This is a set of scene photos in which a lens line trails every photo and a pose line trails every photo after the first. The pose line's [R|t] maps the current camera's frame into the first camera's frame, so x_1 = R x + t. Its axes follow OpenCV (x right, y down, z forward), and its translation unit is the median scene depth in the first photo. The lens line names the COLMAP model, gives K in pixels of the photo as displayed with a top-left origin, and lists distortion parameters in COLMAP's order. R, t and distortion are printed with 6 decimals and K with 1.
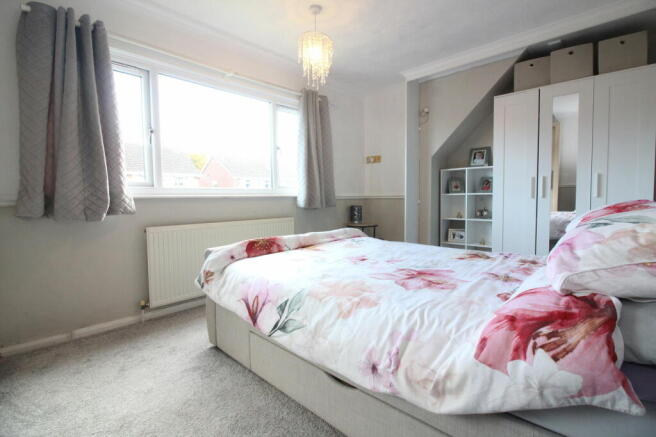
lens RADIAL K [[306.7, 0, 326.1], [0, 306.7, 203.4], [0, 0, 1]] dist [-0.001113, -0.000391]
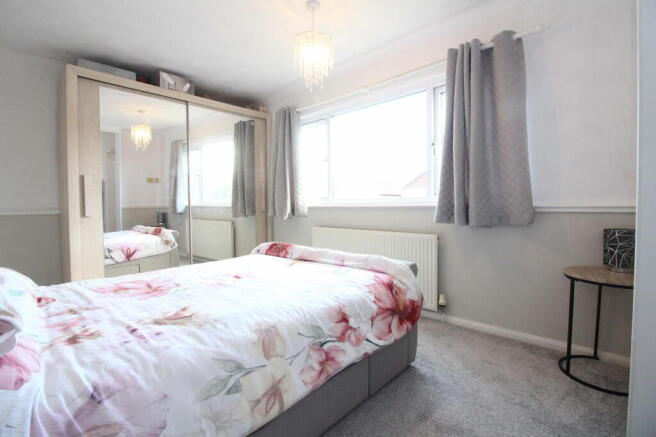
lens RADIAL K [[306.7, 0, 326.1], [0, 306.7, 203.4], [0, 0, 1]] dist [-0.001113, -0.000391]
pose [[0.003943, 0.015315, -0.999875, 0.898174], [-0.002200, 0.999880, 0.015306, -0.057098], [0.999990, 0.002139, 0.003976, 1.037820]]
